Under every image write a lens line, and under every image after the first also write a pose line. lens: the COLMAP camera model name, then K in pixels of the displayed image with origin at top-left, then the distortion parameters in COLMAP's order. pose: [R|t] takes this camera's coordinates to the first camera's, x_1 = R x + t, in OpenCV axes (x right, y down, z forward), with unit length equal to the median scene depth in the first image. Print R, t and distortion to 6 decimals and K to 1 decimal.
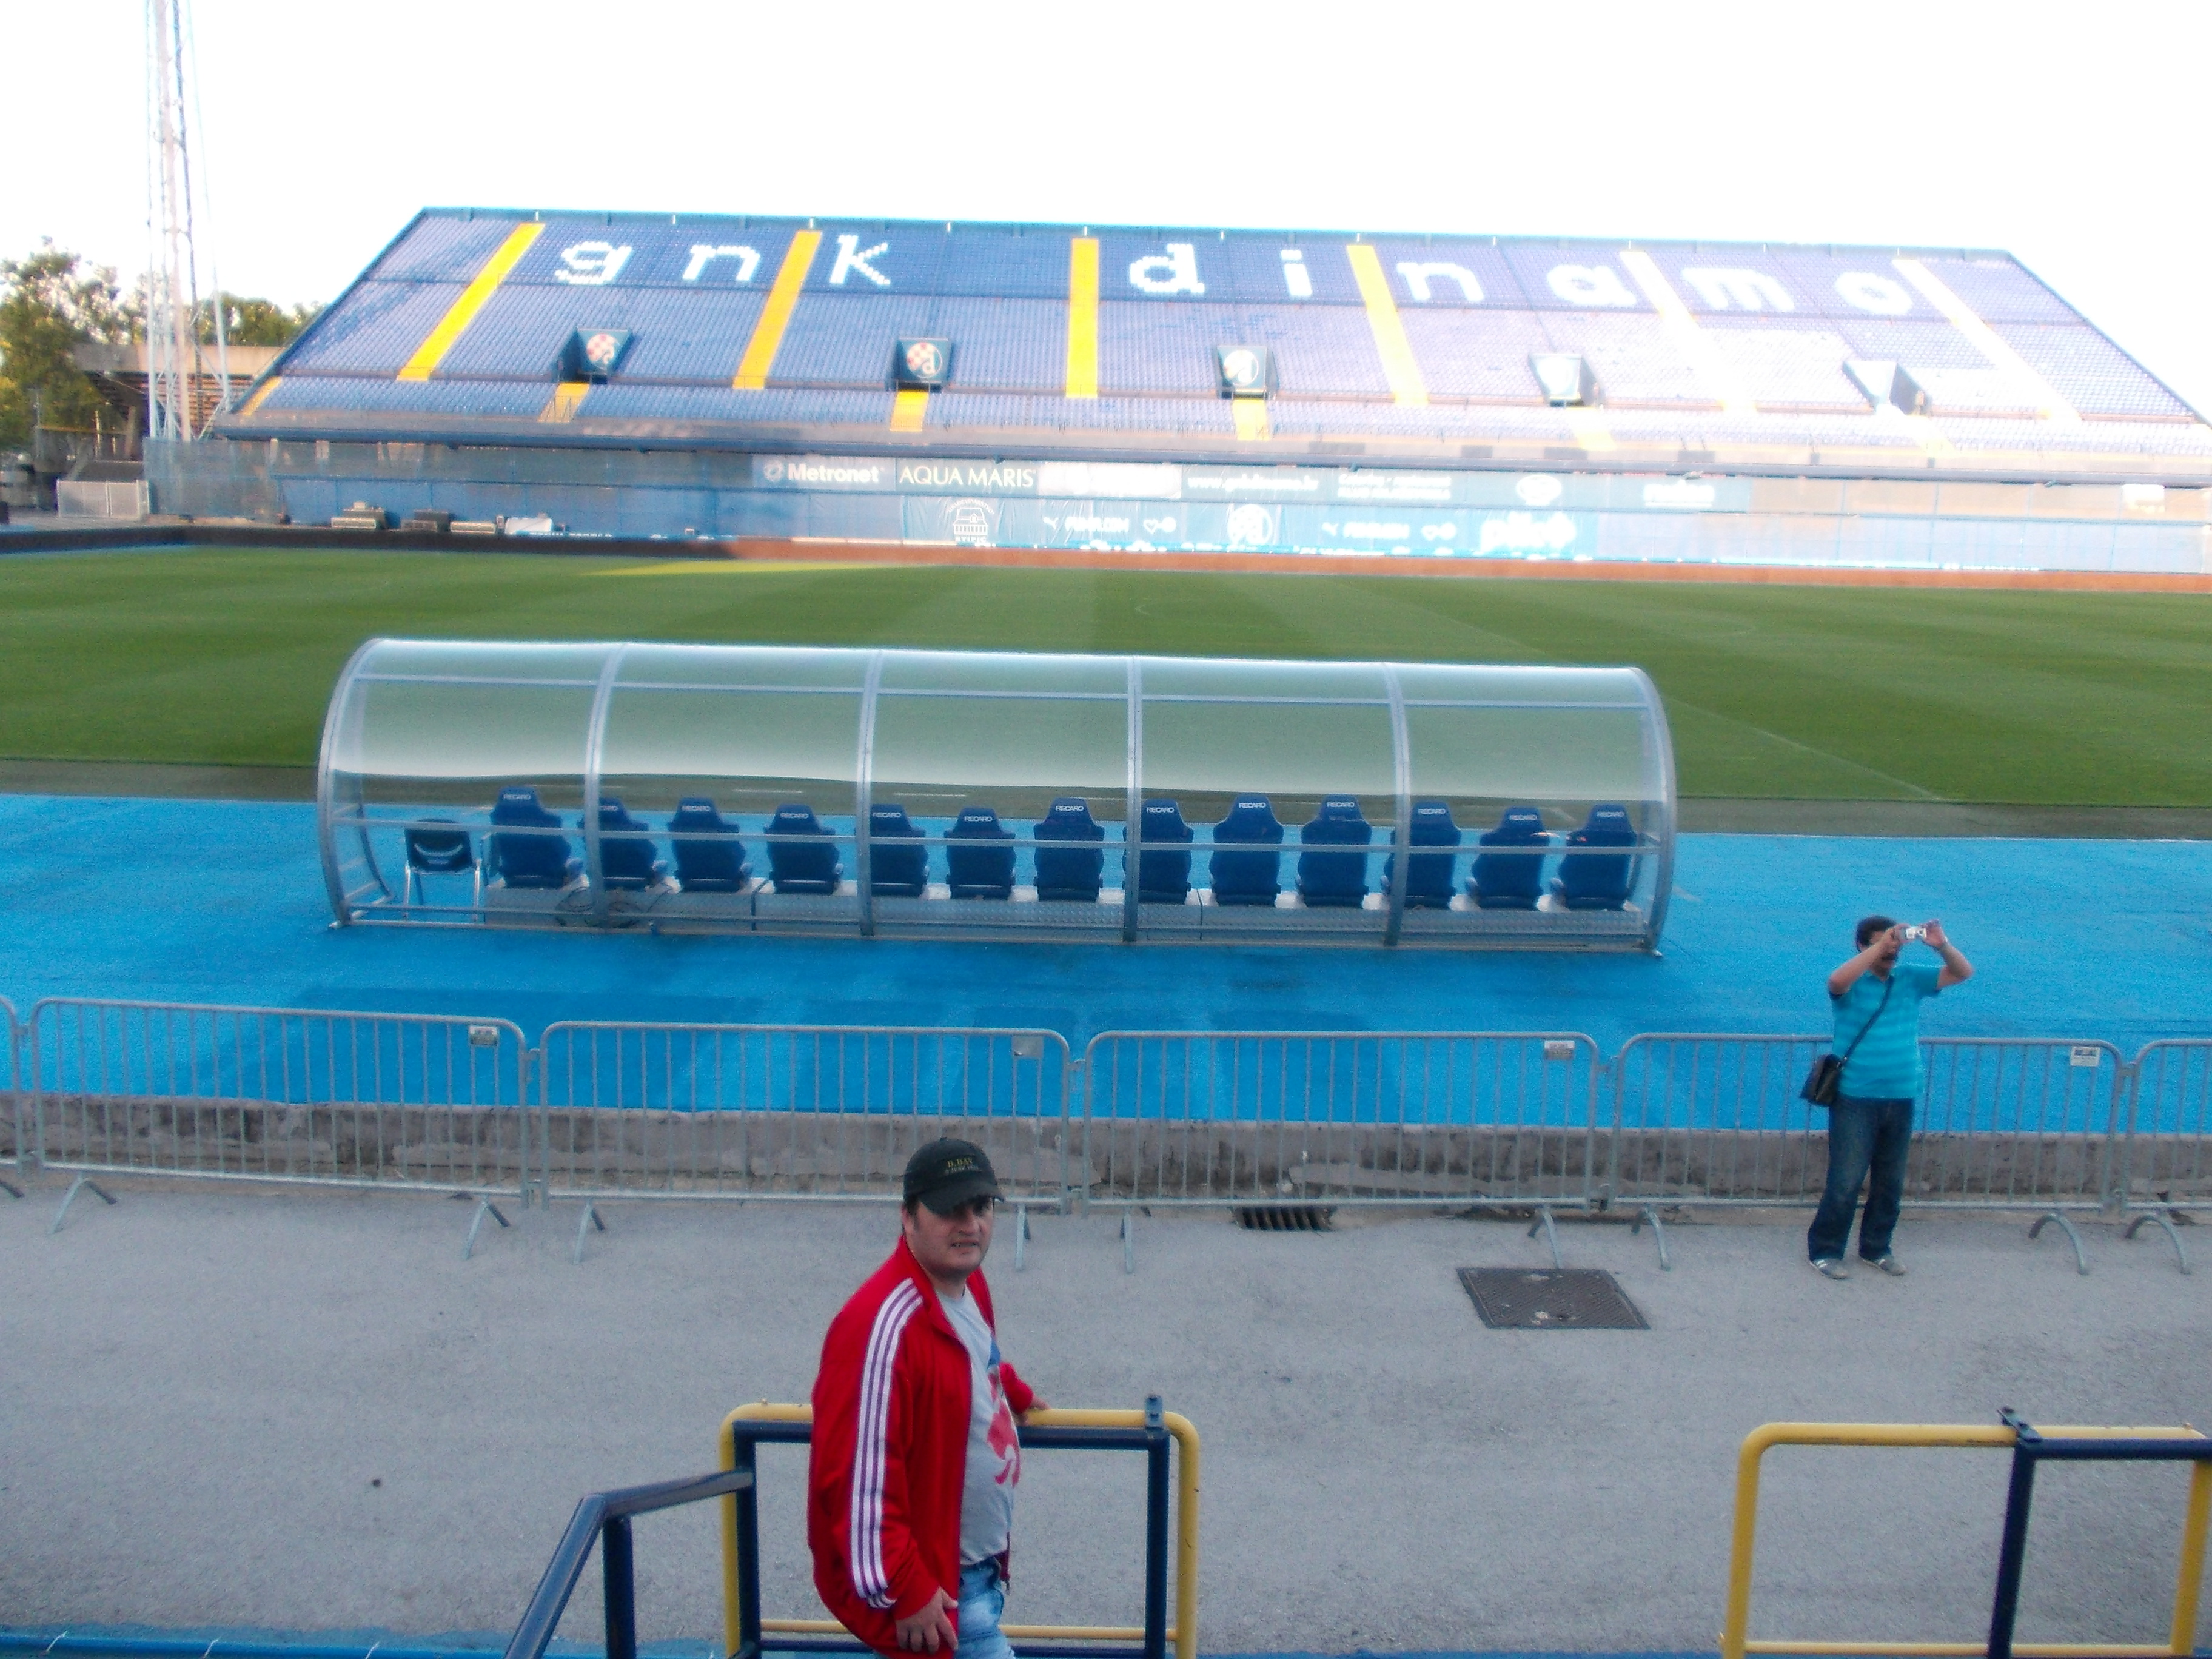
lens RADIAL K [[1901.8, 0, 1106.0], [0, 1901.8, 829.5], [0, 0, 1]] dist [0.012039, -0.052130]
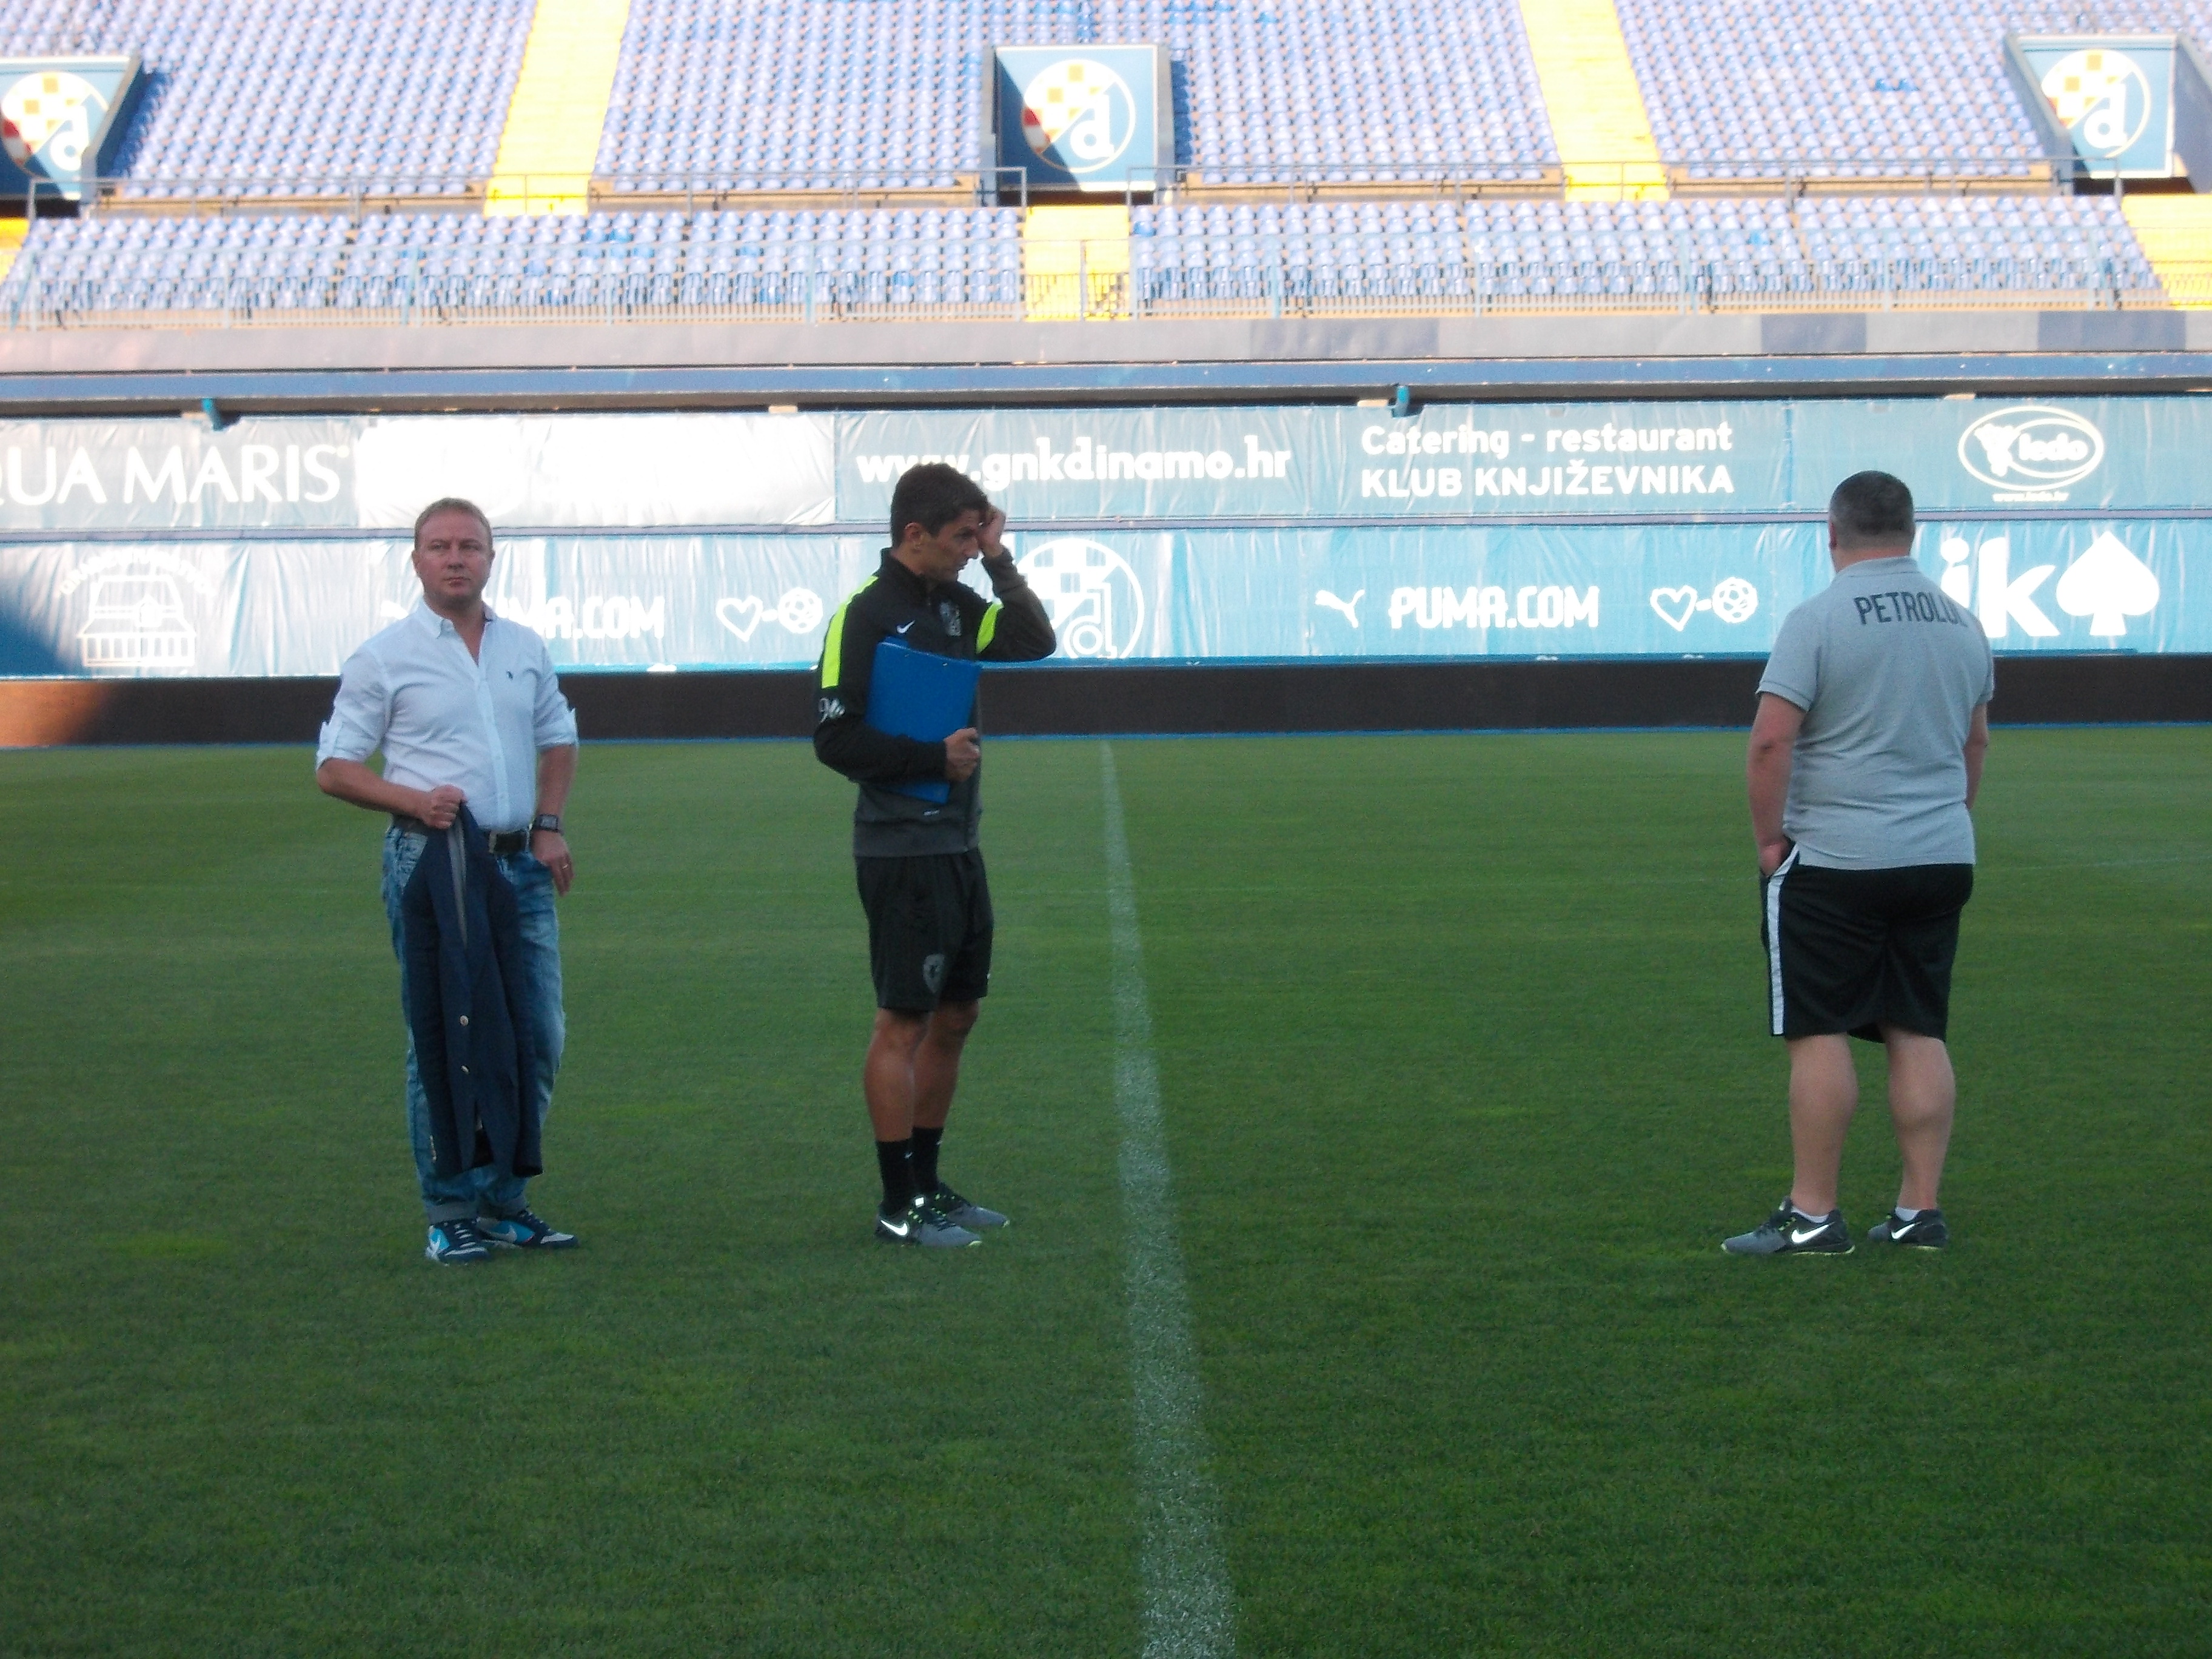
lens RADIAL K [[5247.8, 0, 1106.0], [0, 5247.8, 829.5], [0, 0, 1]] dist [0.105542, -1.359188]
pose [[0.999428, -0.033361, -0.005569, 0.084684], [0.032318, 0.990493, -0.133712, -0.014230], [0.009977, 0.133455, 0.991005, 0.187629]]
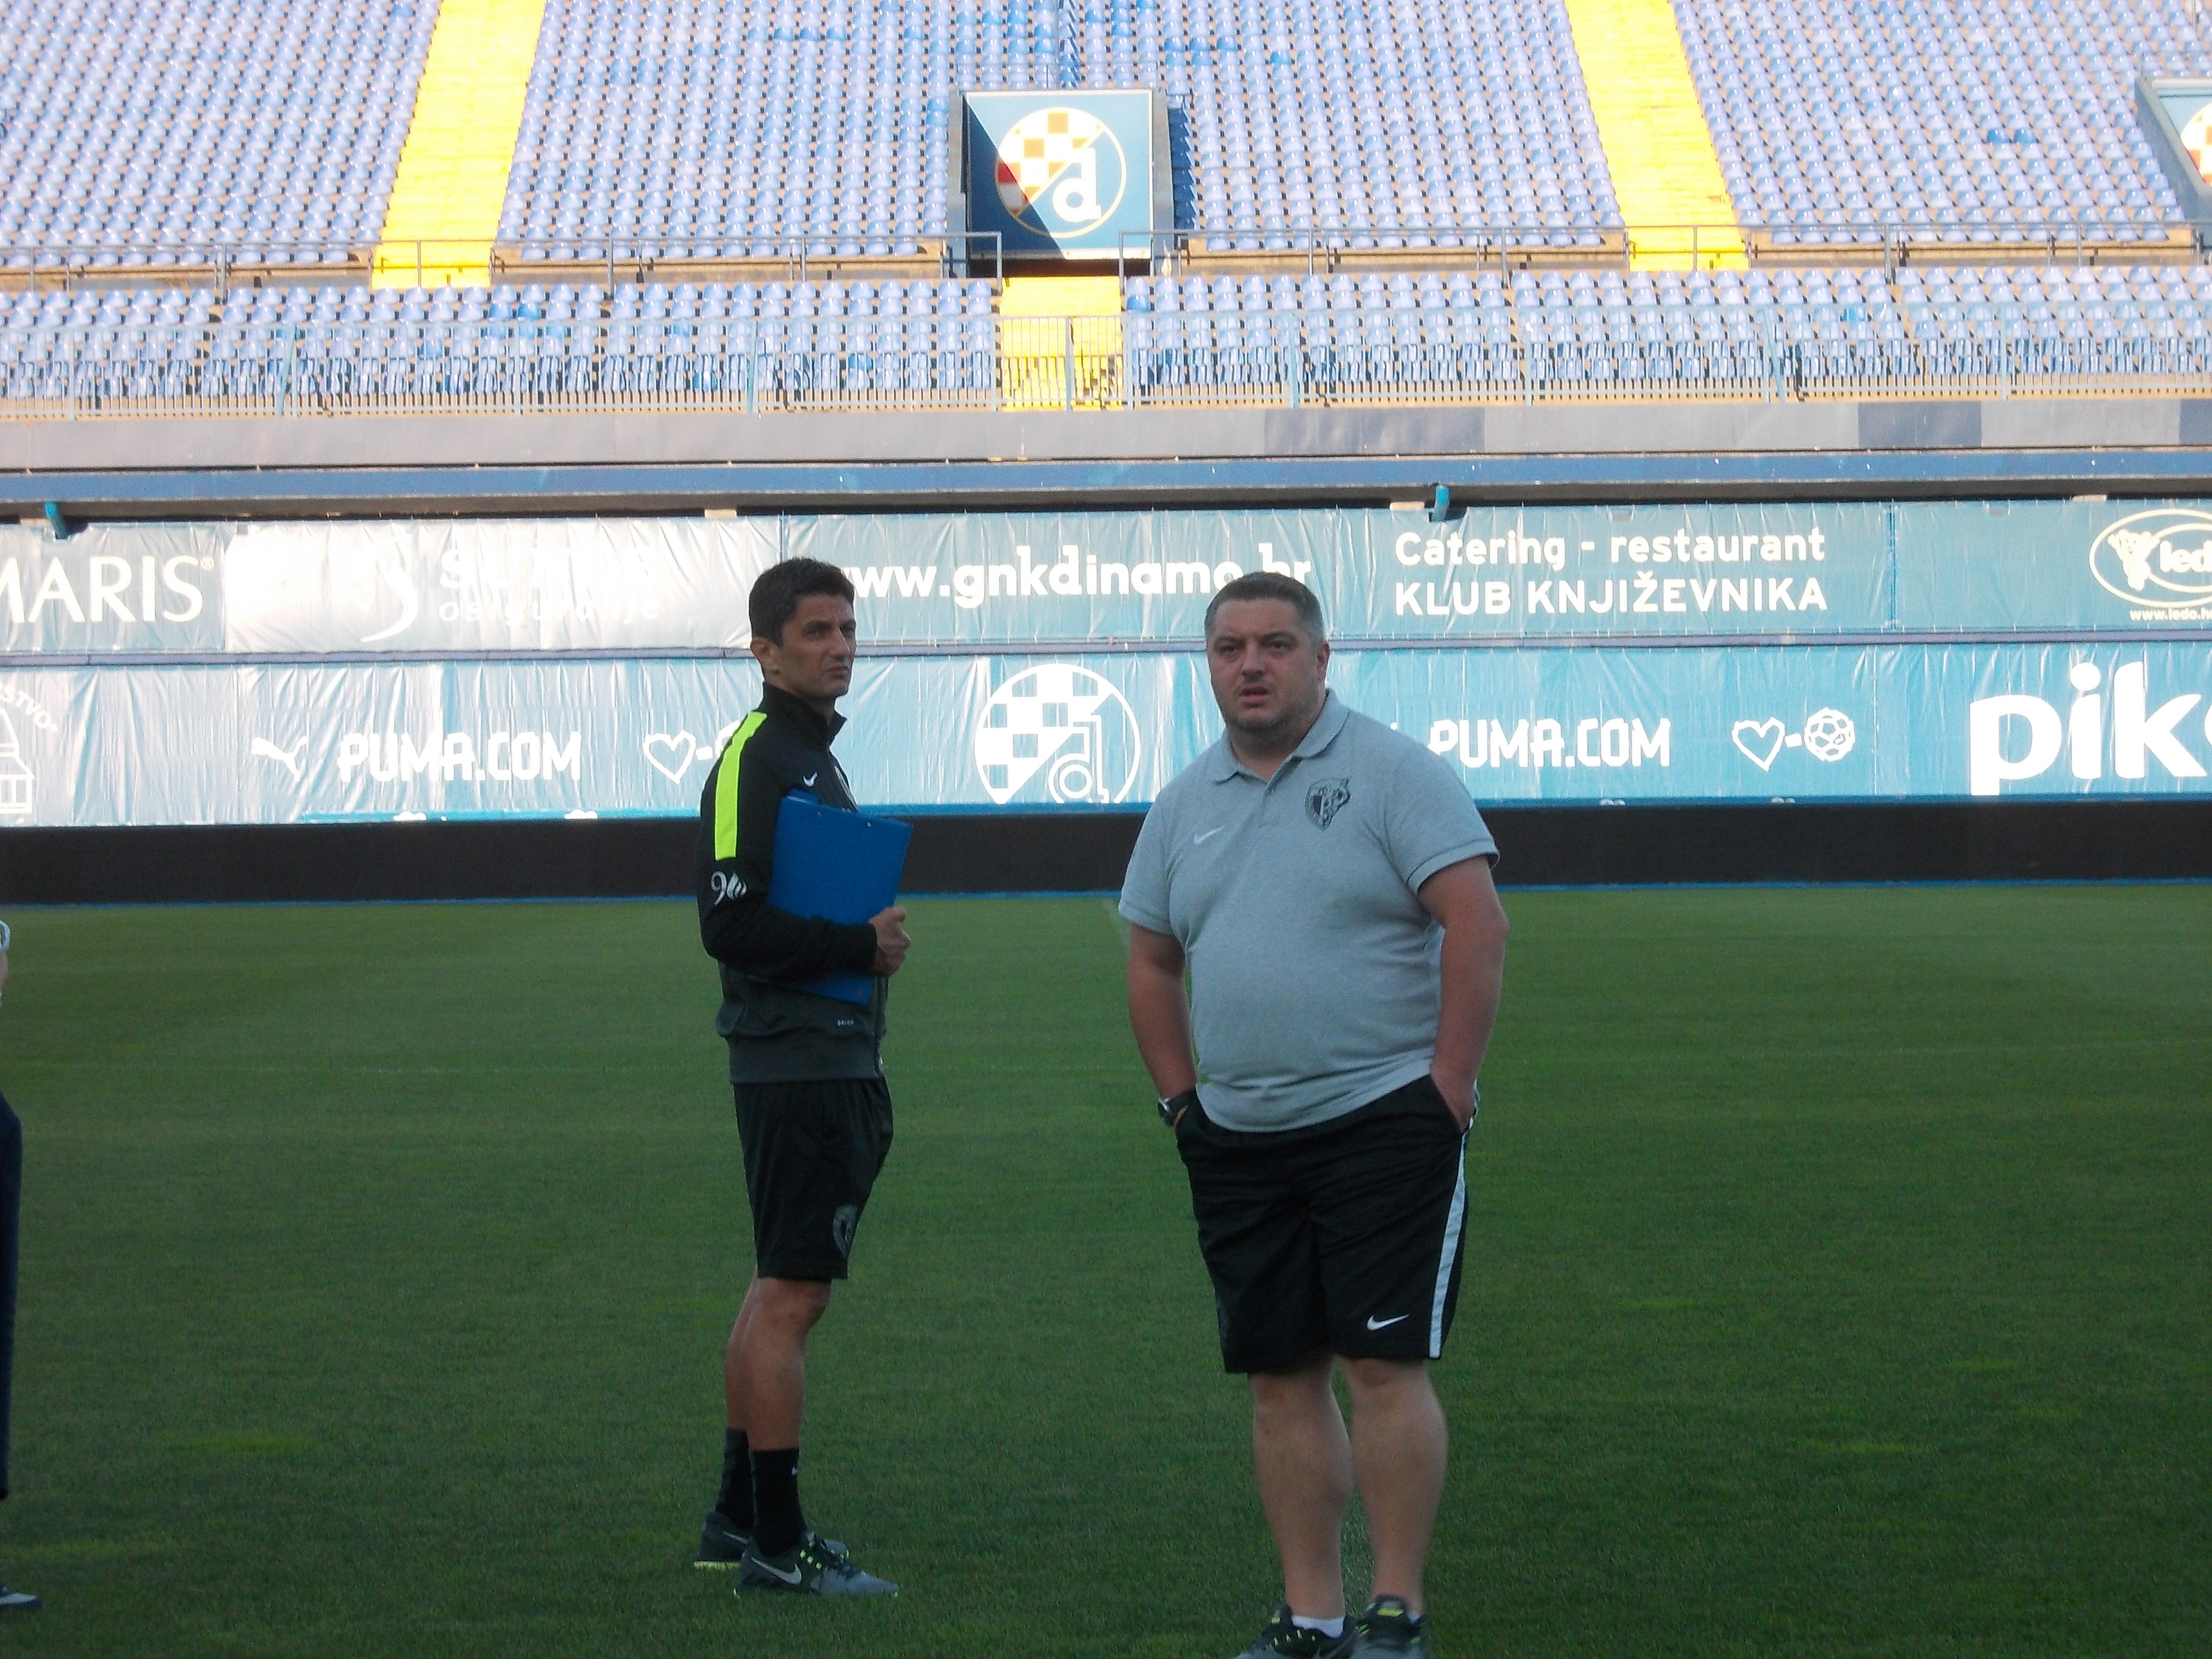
lens RADIAL K [[6191.6, 0, 1092.2], [0, 6191.6, 818.5], [0, 0, 1]] dist [0.144315, -2.950576]
pose [[0.999408, -0.034398, -0.000932, 0.081059], [0.033784, 0.985992, -0.163334, -0.012796], [0.006537, 0.163206, 0.986570, 0.178411]]
